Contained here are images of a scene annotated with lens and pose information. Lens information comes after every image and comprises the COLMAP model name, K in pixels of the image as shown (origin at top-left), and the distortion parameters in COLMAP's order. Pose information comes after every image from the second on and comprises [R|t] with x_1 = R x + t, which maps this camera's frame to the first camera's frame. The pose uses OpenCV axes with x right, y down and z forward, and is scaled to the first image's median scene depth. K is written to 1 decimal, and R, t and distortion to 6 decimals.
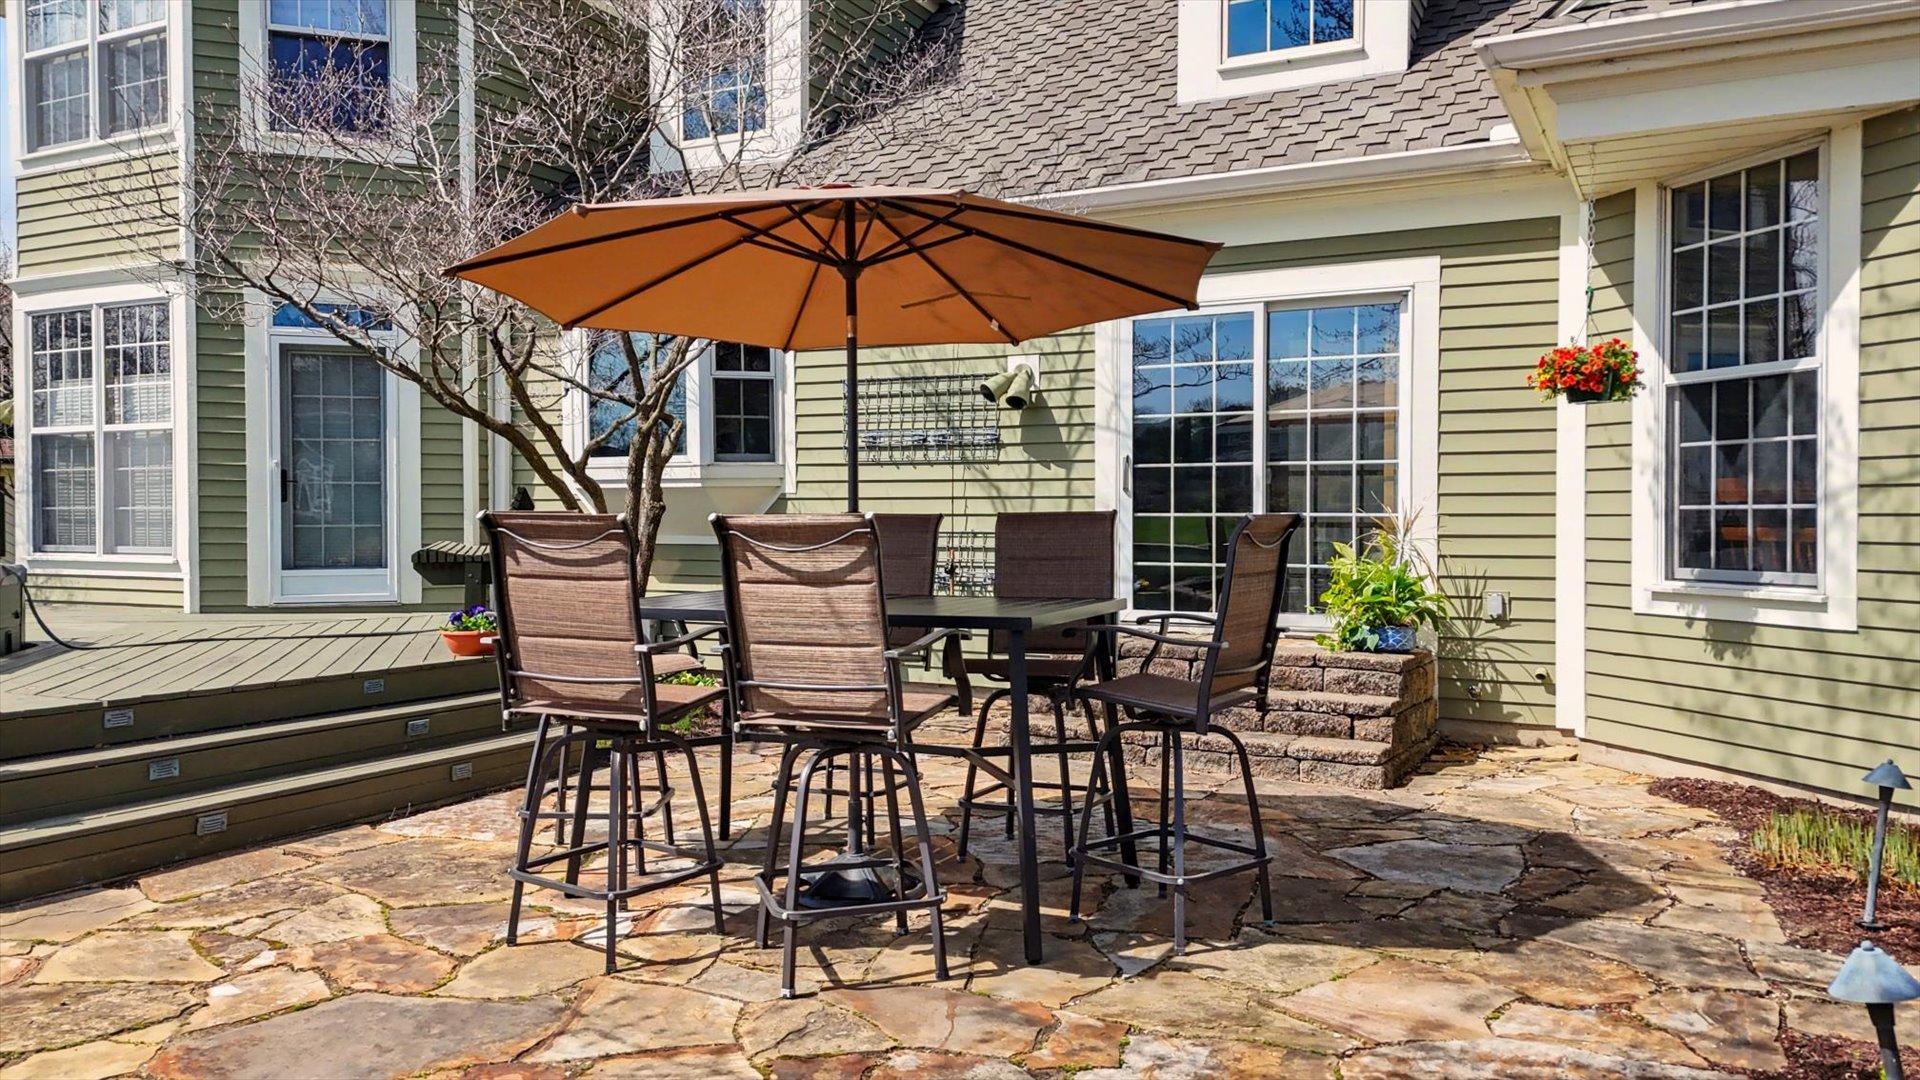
lens RADIAL K [[1395.7, 0, 960.0], [0, 1395.7, 540.0], [0, 0, 1]] dist [0.002843, 0.001045]
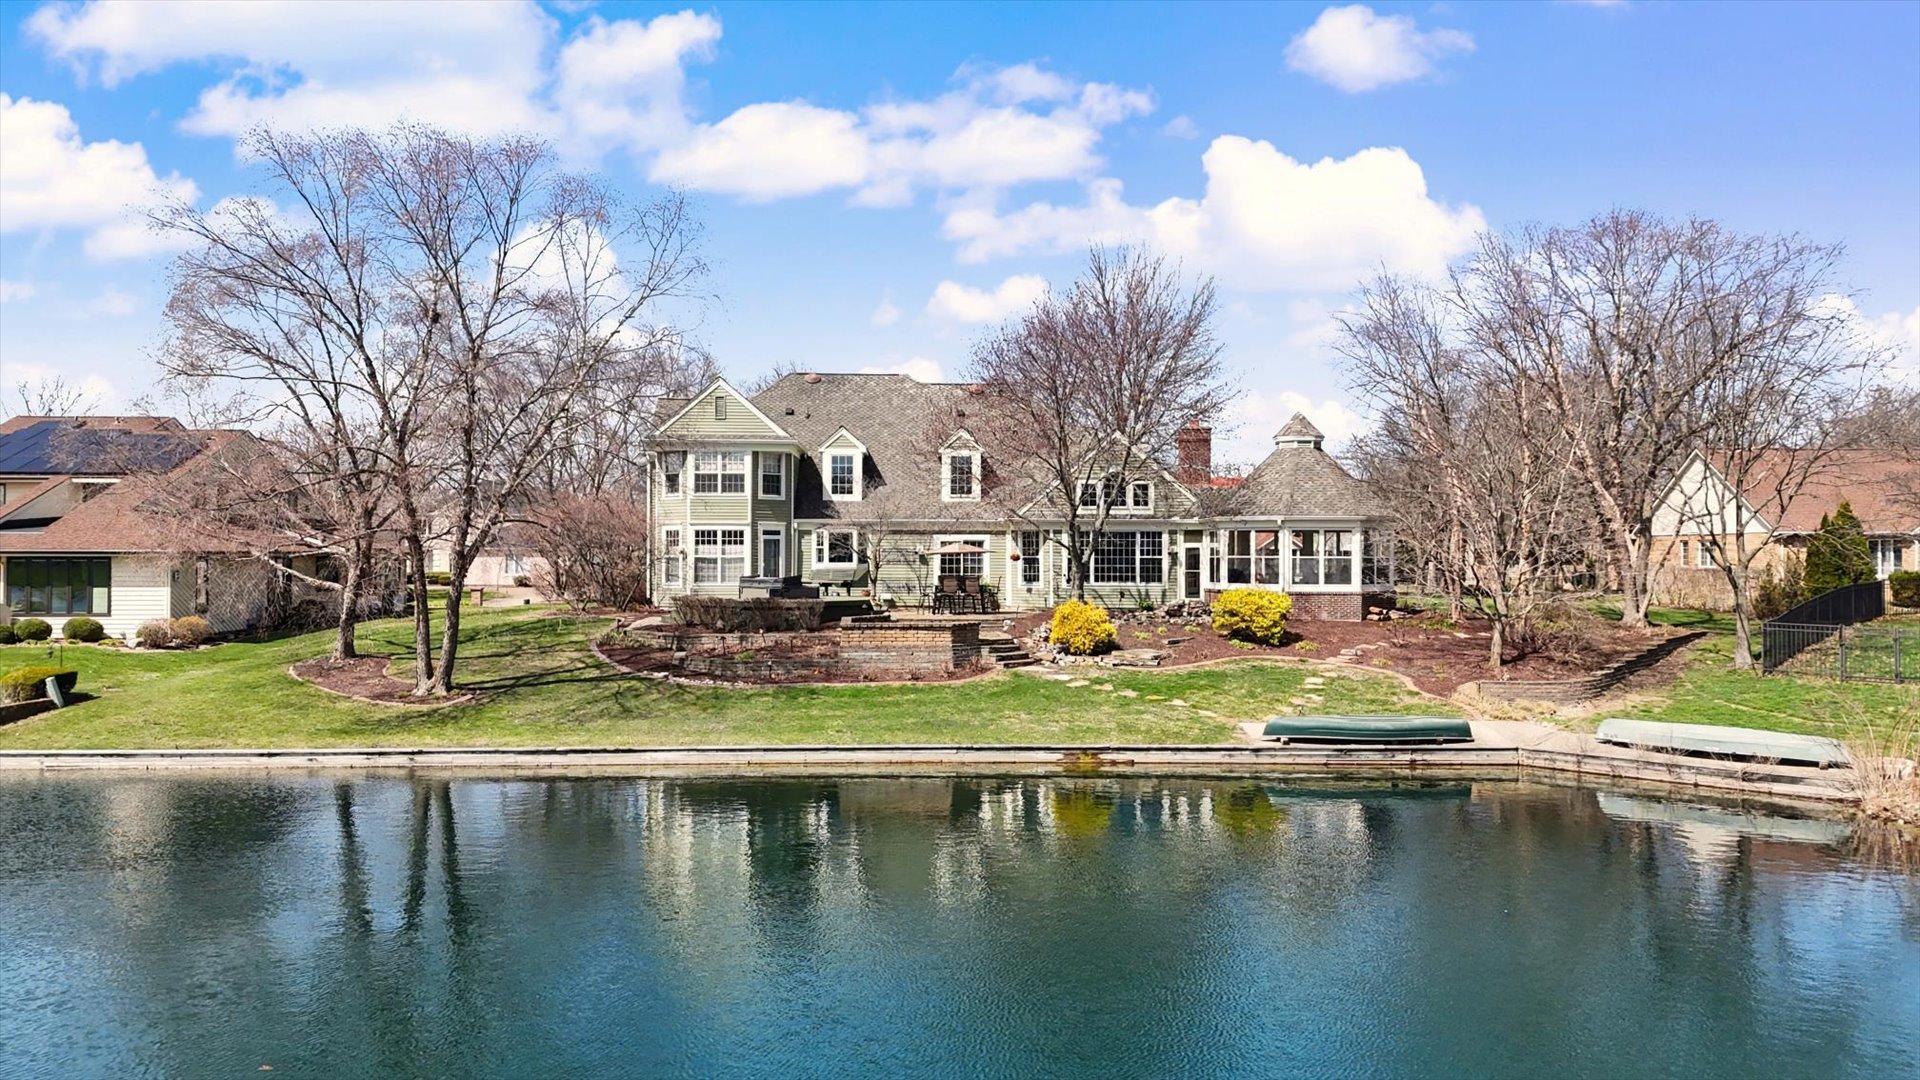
lens RADIAL K [[1395.7, 0, 960.0], [0, 1395.7, 540.0], [0, 0, 1]] dist [0.002843, 0.001045]
pose [[0.857296, -0.000506, 0.514824, -3.303777], [0.006852, 0.999922, -0.010427, -0.116498], [-0.514779, 0.012466, 0.857232, -4.777008]]
